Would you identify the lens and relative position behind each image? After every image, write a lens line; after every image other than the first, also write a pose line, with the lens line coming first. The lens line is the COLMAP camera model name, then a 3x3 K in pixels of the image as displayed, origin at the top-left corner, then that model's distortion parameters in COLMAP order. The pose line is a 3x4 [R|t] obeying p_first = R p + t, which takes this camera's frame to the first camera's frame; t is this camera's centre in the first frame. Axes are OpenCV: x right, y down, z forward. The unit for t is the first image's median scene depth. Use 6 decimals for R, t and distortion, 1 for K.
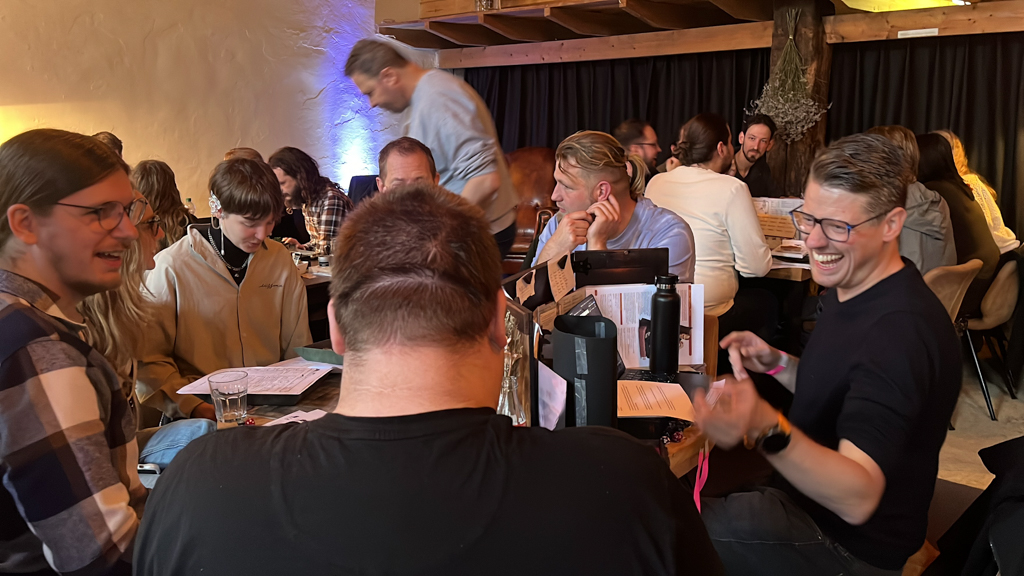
lens RADIAL K [[879.6, 0, 512.0], [0, 879.6, 288.0], [0, 0, 1]] dist [0.037481, -0.006222]
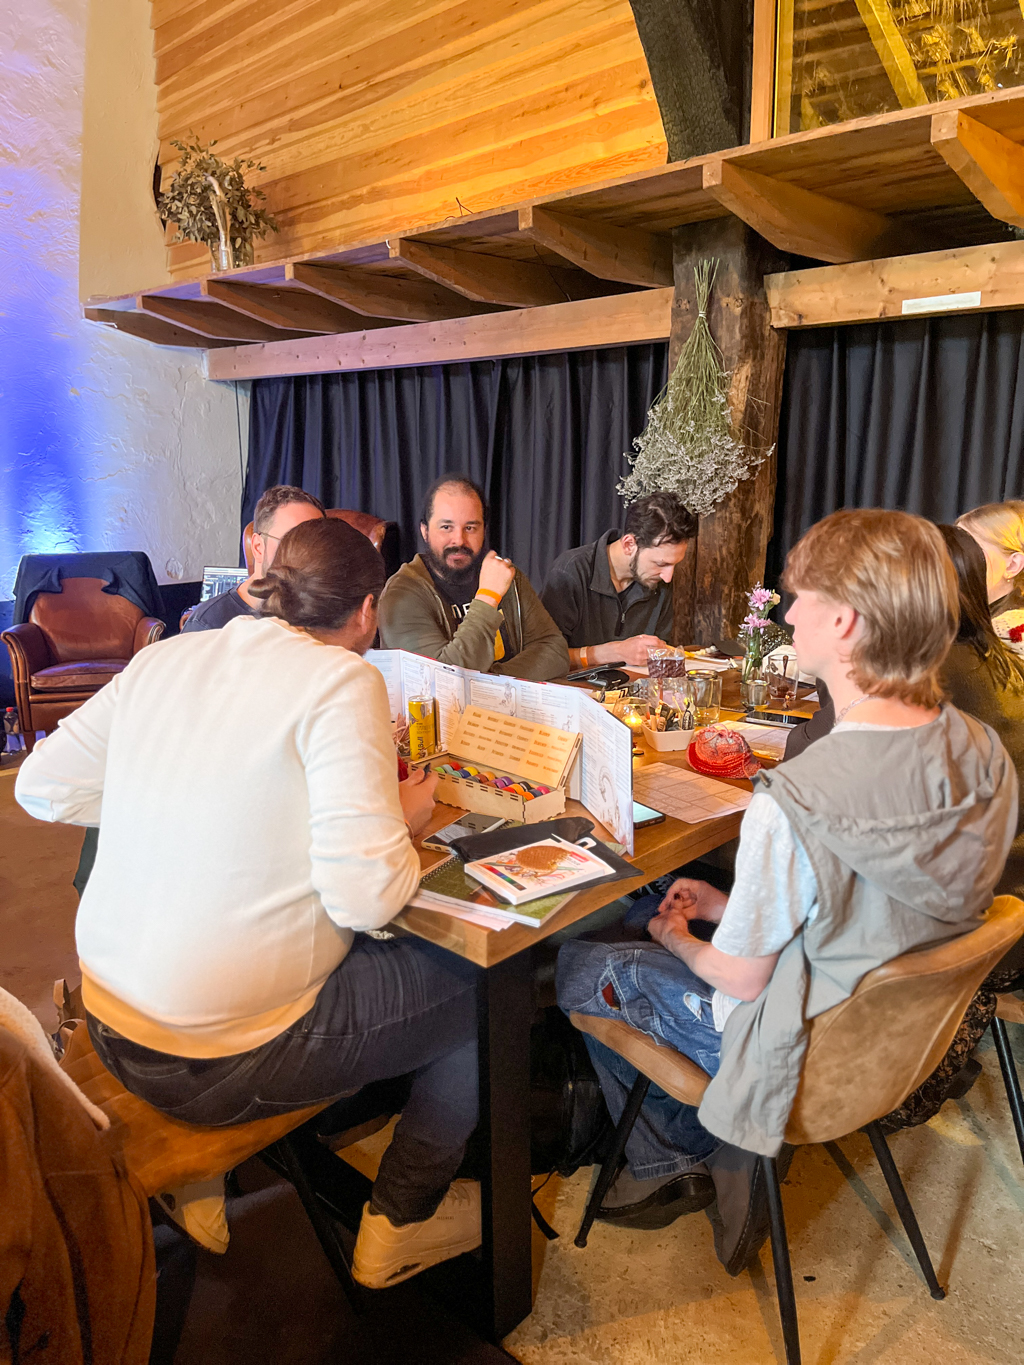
lens RADIAL K [[1030.3, 0, 512.0], [0, 1030.3, 682.5], [0, 0, 1]] dist [0.111813, -0.155936]
pose [[0.999755, 0.014312, -0.016890, 0.216261], [-0.013920, 0.999637, 0.023057, -0.080862], [0.017214, -0.022816, 0.999591, 0.381372]]
